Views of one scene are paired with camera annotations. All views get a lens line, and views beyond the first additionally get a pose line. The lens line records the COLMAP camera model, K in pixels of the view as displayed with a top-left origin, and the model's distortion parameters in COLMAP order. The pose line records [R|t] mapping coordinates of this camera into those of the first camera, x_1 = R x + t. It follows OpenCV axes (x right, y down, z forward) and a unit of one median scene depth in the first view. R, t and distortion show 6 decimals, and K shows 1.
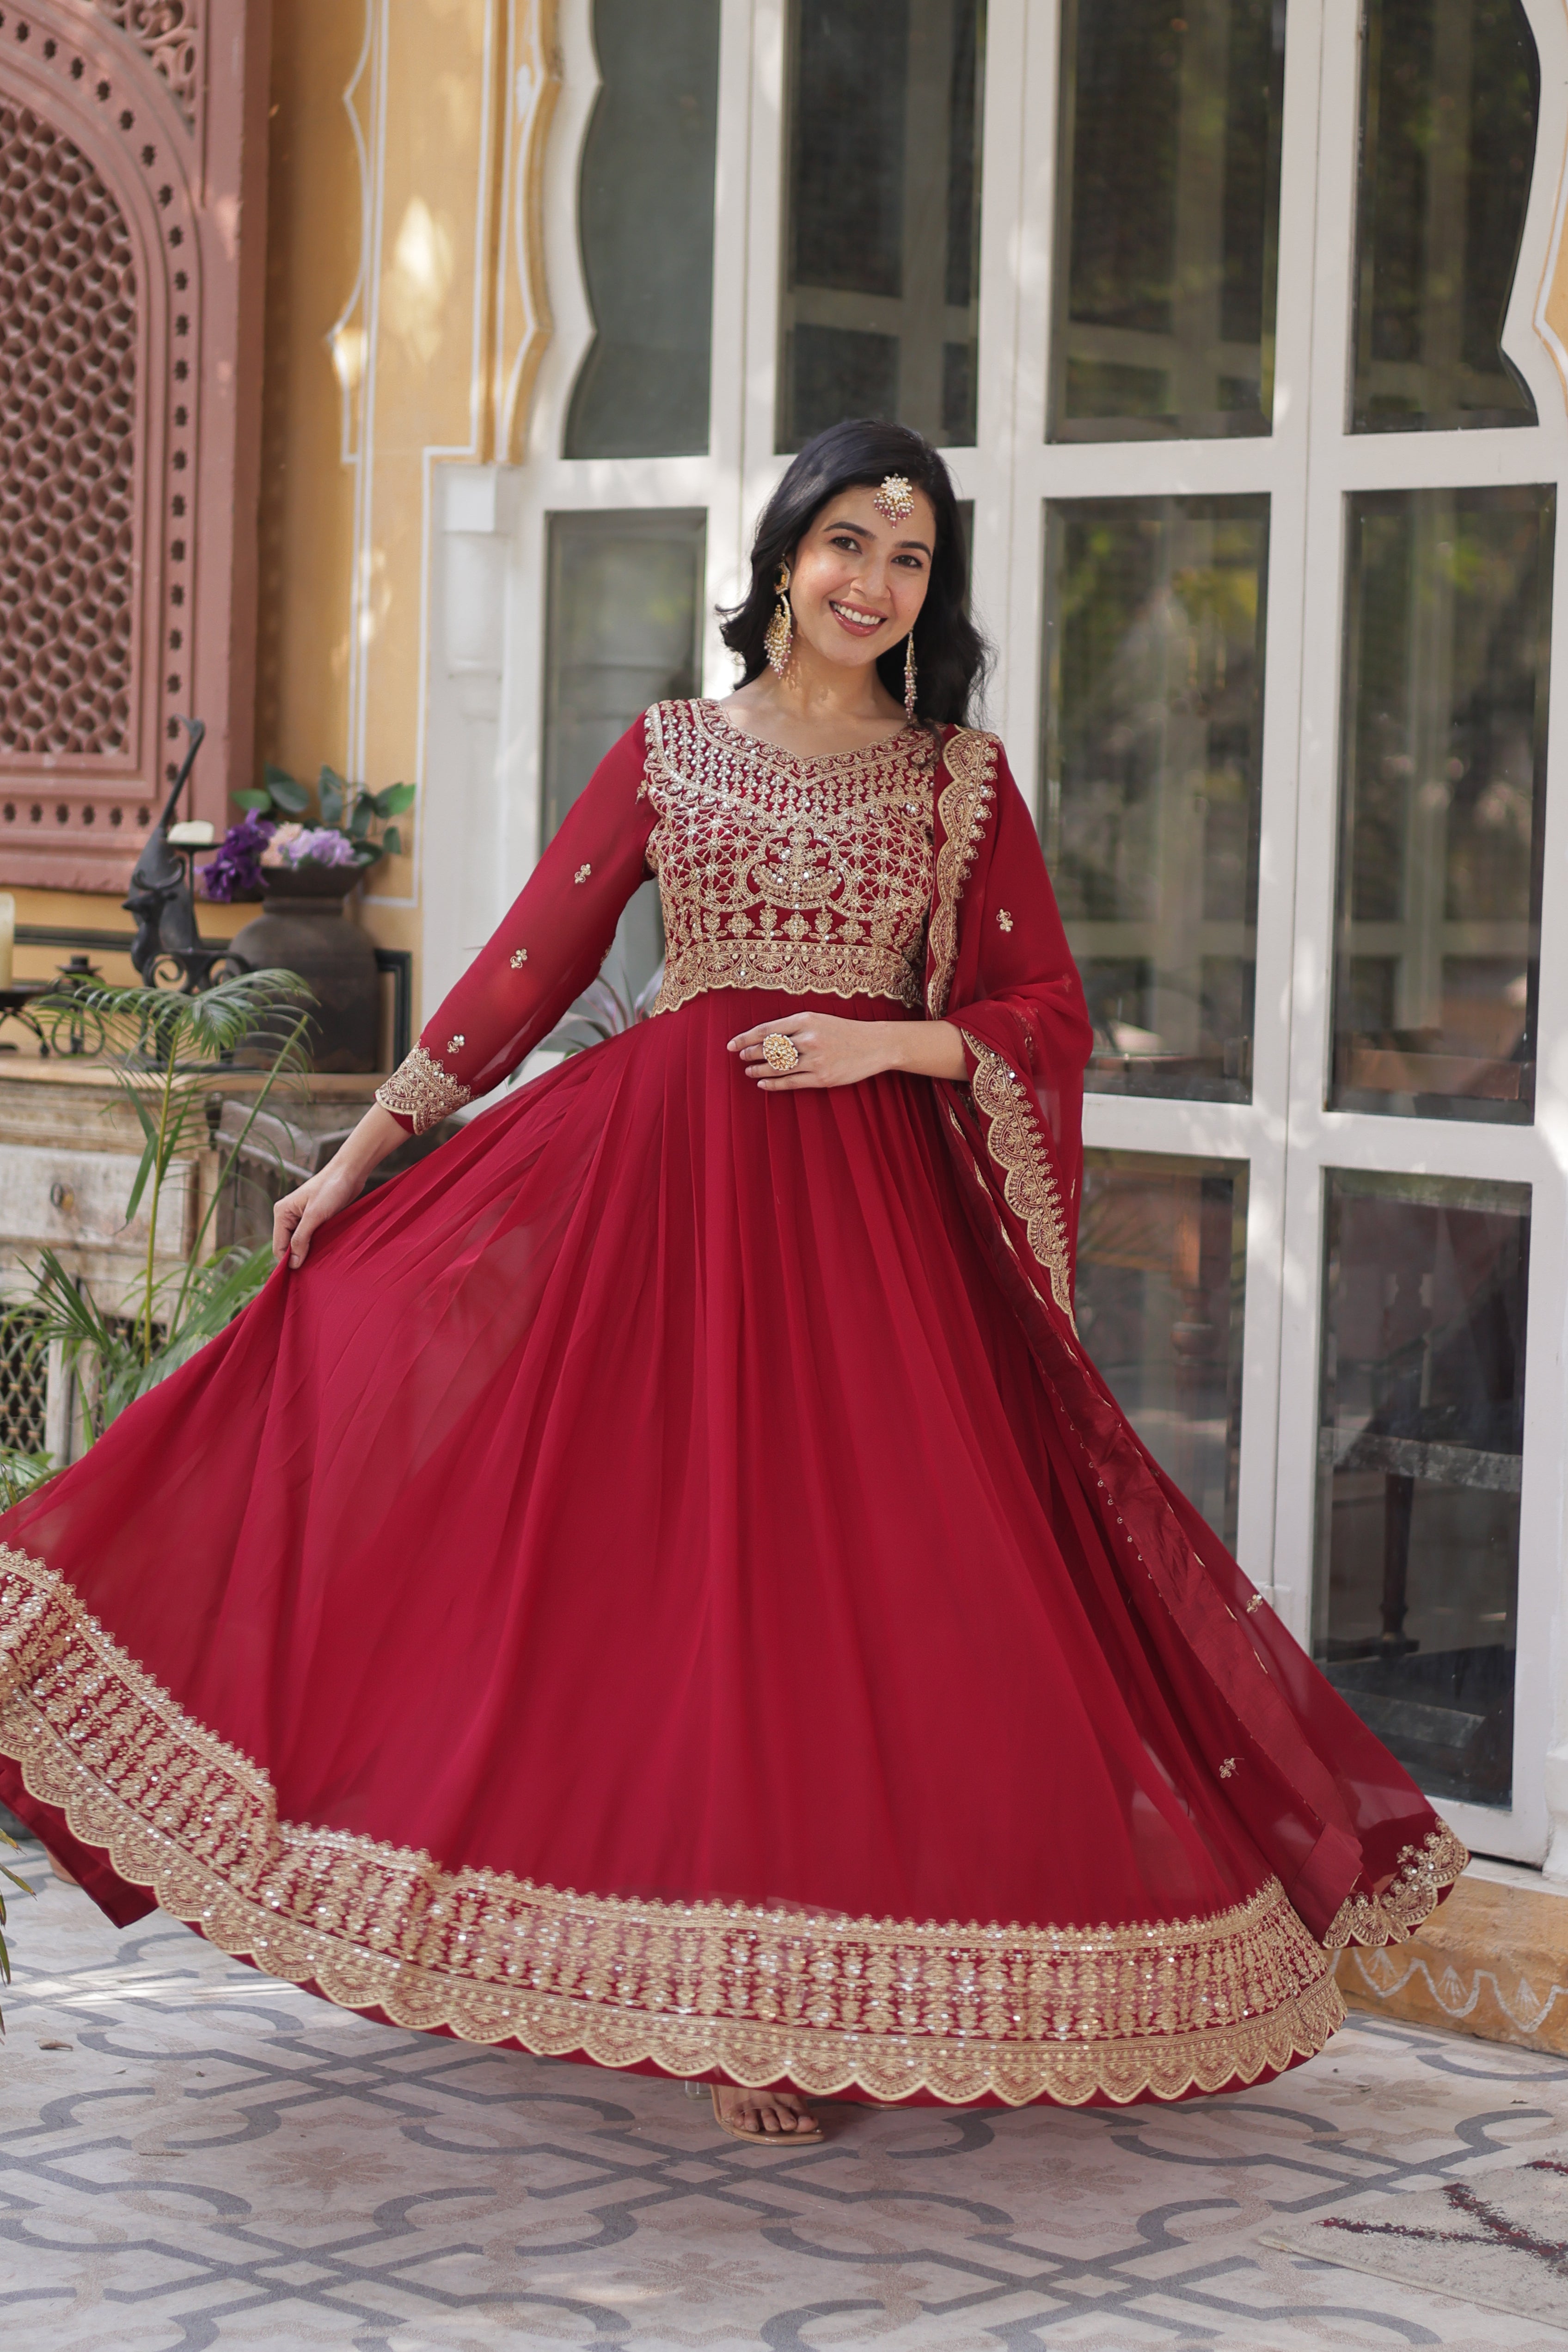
lens RADIAL K [[5260.7, 0, 784.0], [0, 5260.7, 1176.0], [0, 0, 1]] dist [0.019062, -0.024873]
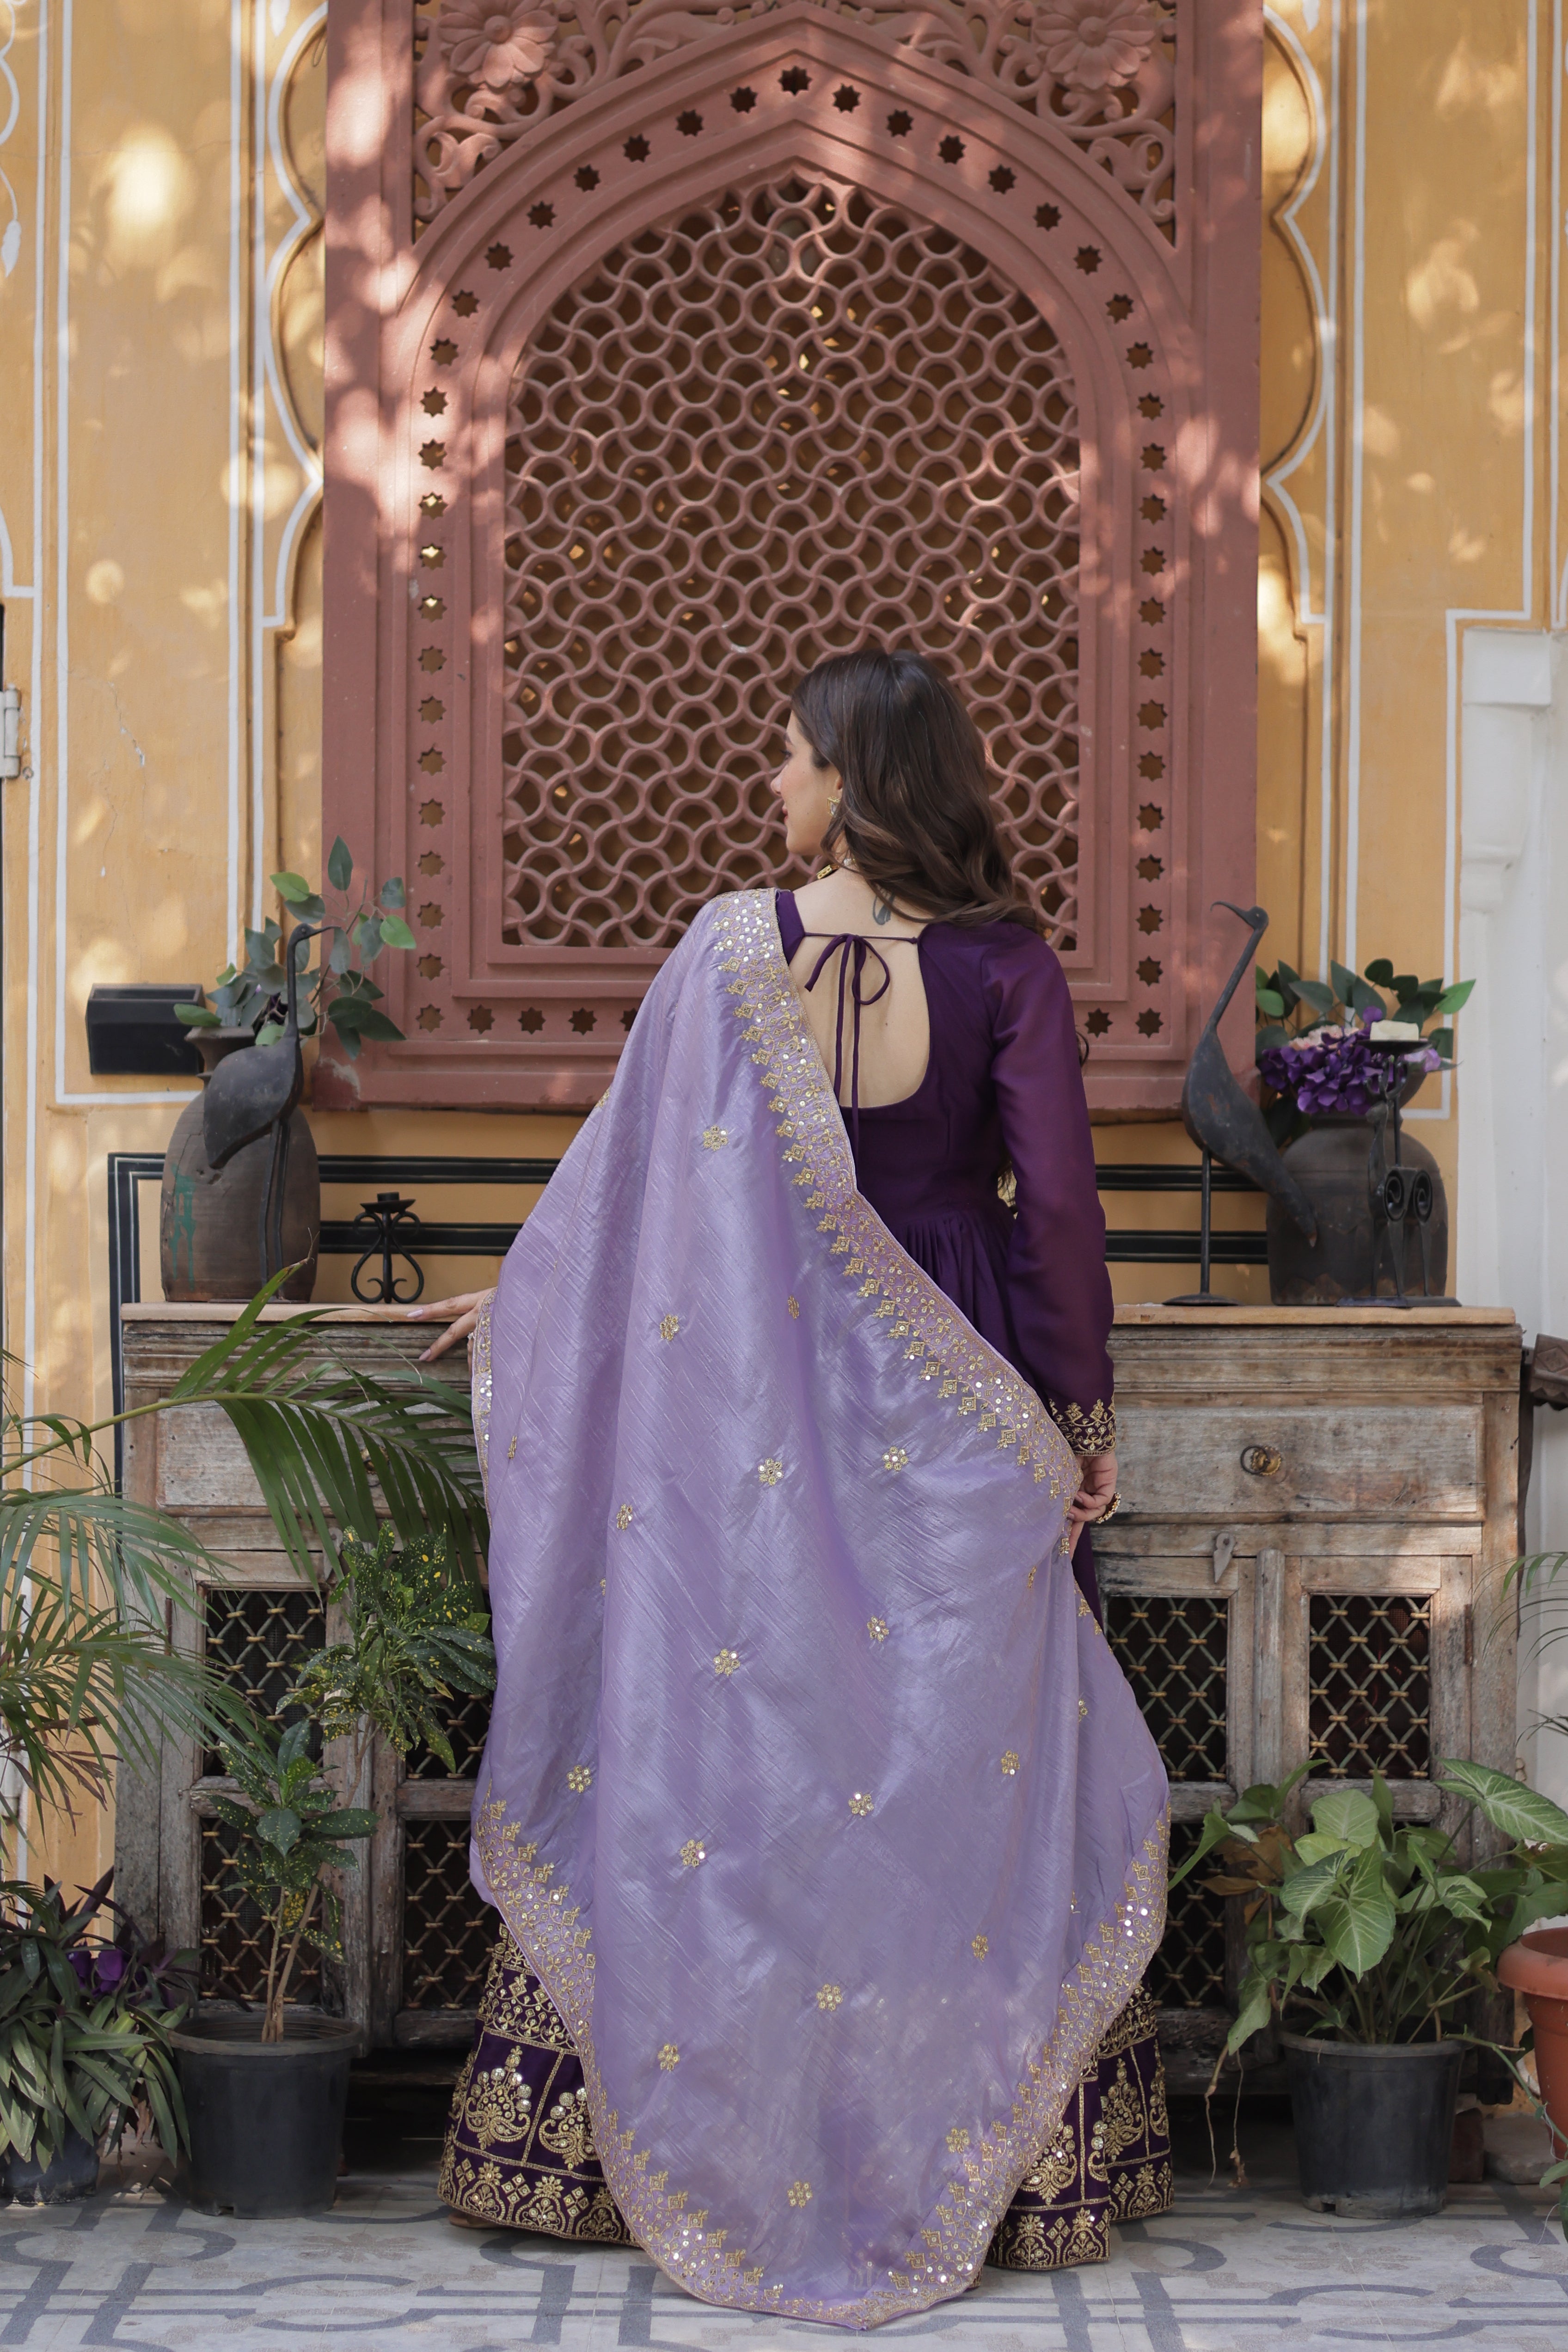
lens RADIAL K [[5071.0, 0, 784.0], [0, 5071.0, 1176.0], [0, 0, 1]] dist [0.085252, -0.683282]
pose [[0.736863, -0.024868, 0.675584, -0.741869], [0.060918, 0.997700, -0.029719, -0.022164], [-0.673292, 0.063054, 0.736684, 0.437109]]
